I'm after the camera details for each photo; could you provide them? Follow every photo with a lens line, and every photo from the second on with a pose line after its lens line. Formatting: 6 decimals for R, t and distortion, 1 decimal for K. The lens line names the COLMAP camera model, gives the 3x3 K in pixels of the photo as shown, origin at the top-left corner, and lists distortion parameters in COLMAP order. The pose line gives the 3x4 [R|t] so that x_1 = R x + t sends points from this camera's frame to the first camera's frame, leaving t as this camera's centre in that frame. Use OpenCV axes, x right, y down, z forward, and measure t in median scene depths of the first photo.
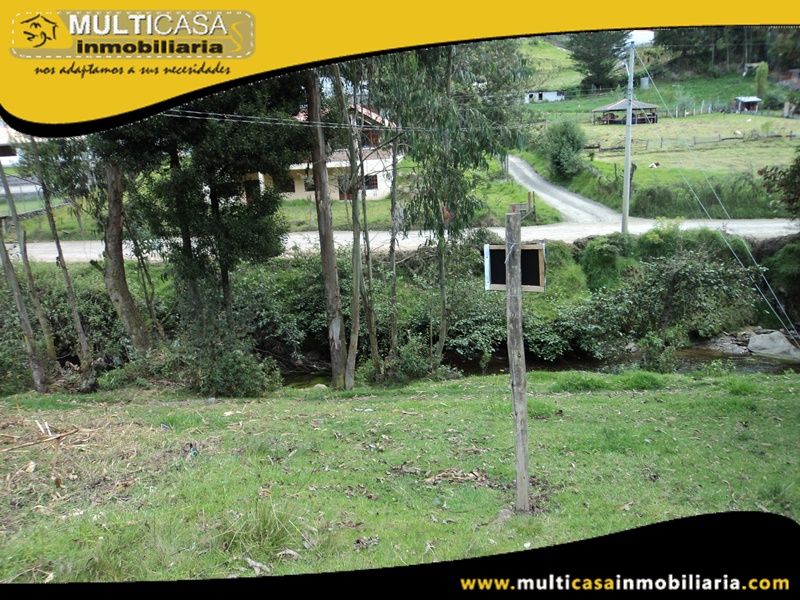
lens RADIAL K [[643.1, 0, 400.5], [0, 643.1, 300.8], [0, 0, 1]] dist [-0.024896, 0.012970]
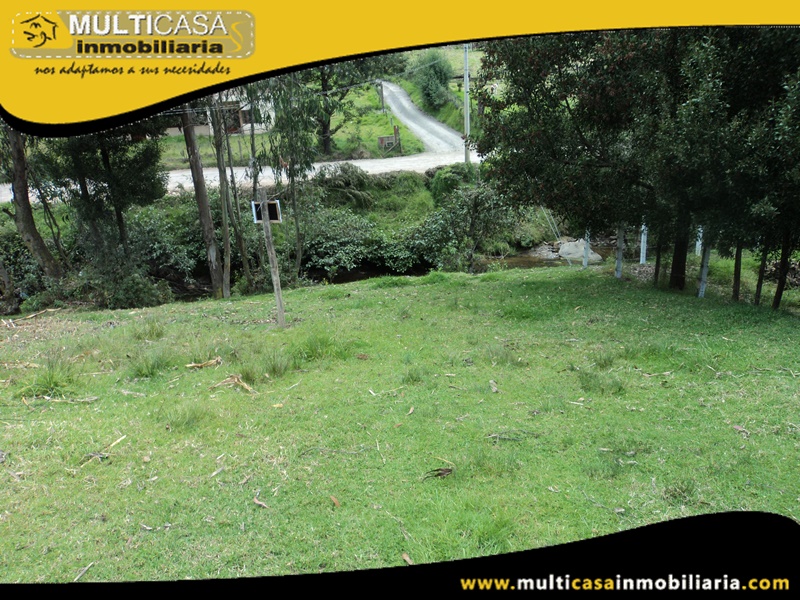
lens RADIAL K [[643.1, 0, 396.2], [0, 643.1, 295.9], [0, 0, 1]] dist [-0.024896, 0.012970]
pose [[0.988807, -0.061101, 0.136112, 0.052377], [0.046092, 0.992771, 0.110817, 0.001507], [-0.141899, -0.103303, 0.984476, -0.209476]]
